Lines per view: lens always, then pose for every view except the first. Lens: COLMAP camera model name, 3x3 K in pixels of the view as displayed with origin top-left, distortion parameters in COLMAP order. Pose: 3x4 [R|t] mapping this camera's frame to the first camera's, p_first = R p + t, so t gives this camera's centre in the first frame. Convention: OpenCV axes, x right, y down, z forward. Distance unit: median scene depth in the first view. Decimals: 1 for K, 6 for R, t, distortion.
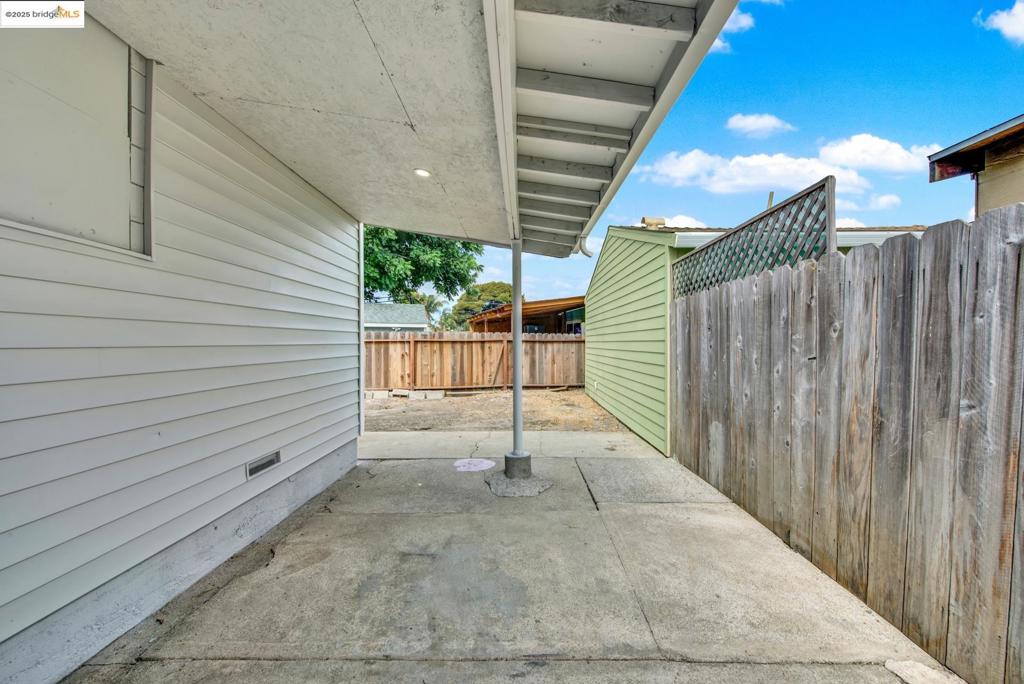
lens RADIAL K [[408.3, 0, 517.0], [0, 408.3, 343.7], [0, 0, 1]] dist [0.006789, -0.004413]
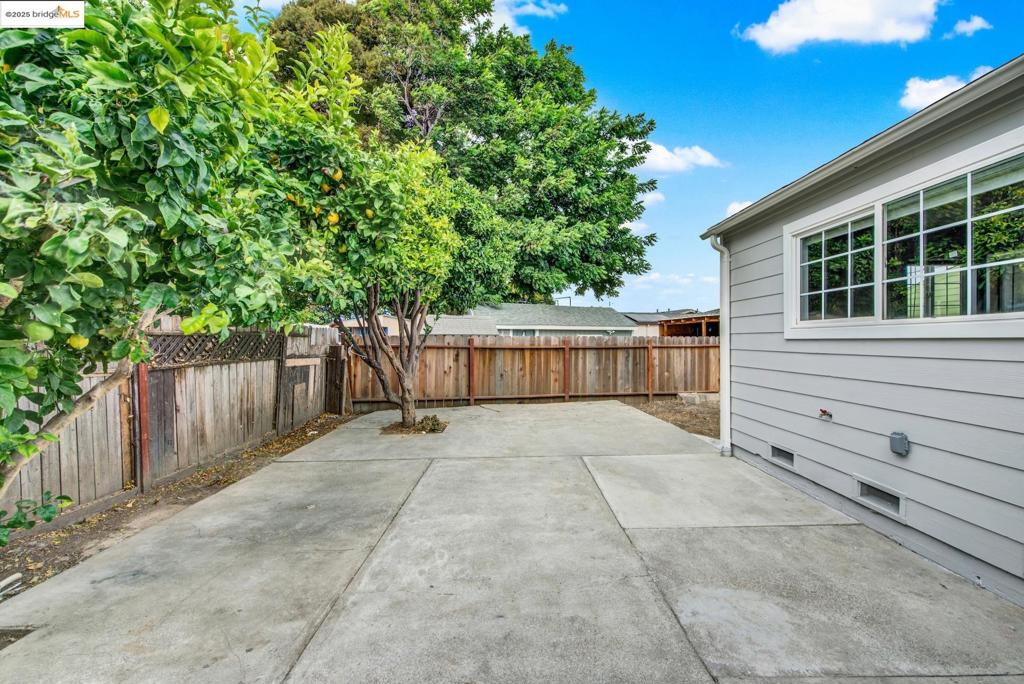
lens RADIAL K [[408.3, 0, 517.0], [0, 408.3, 343.7], [0, 0, 1]] dist [0.006789, -0.004413]
pose [[0.999566, -0.006306, 0.028779, -2.304353], [0.006051, 0.999942, 0.008947, -0.067376], [-0.028833, -0.008769, 0.999546, -0.101024]]
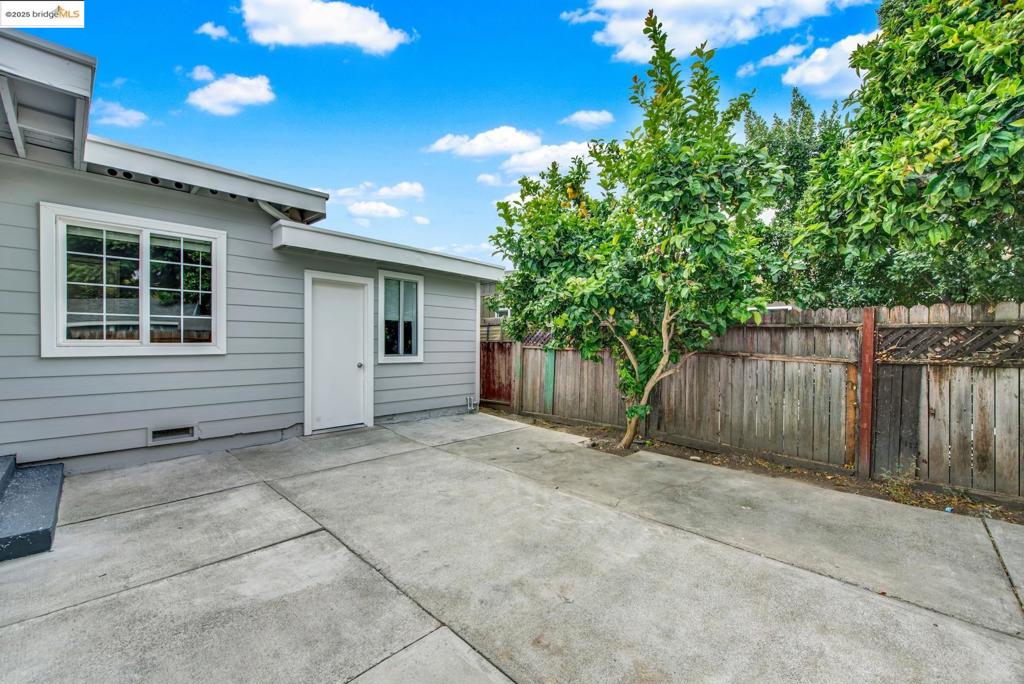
lens RADIAL K [[408.3, 0, 517.0], [0, 408.3, 343.7], [0, 0, 1]] dist [0.006789, -0.004413]
pose [[-0.680088, -0.007665, -0.733090, -1.767834], [-0.012332, 0.999923, 0.000985, -0.032558], [0.733026, 0.009711, -0.680131, 1.097576]]
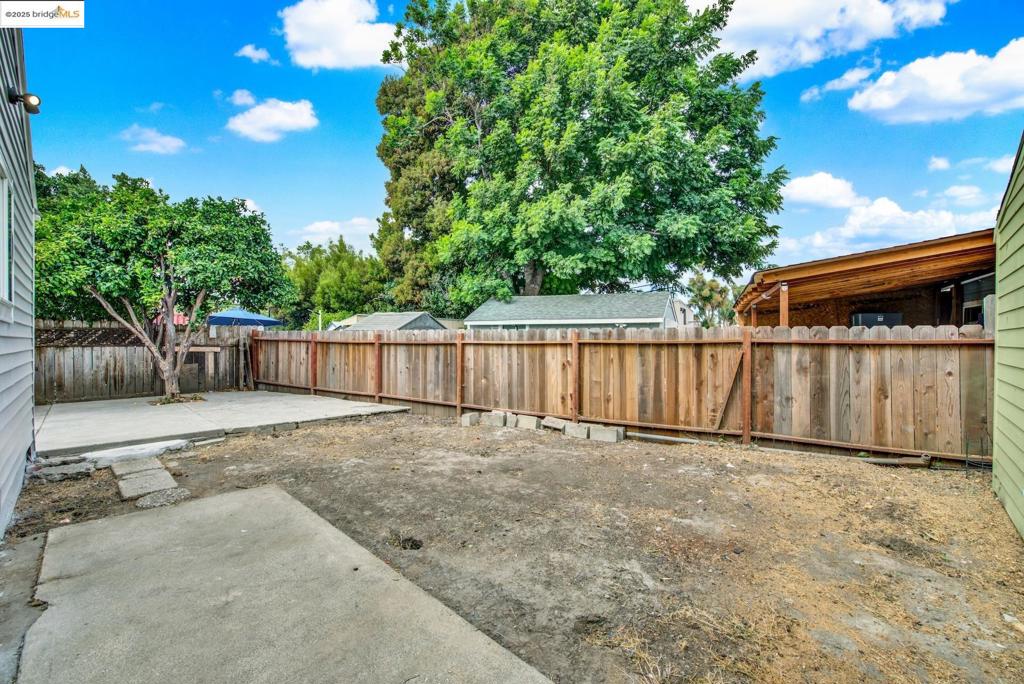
lens RADIAL K [[408.3, 0, 517.0], [0, 408.3, 343.7], [0, 0, 1]] dist [0.006789, -0.004413]
pose [[0.737313, 0.004745, -0.675534, 0.288834], [-0.001726, 0.999985, 0.005141, -0.024868], [0.675549, -0.002625, 0.737311, 1.302217]]
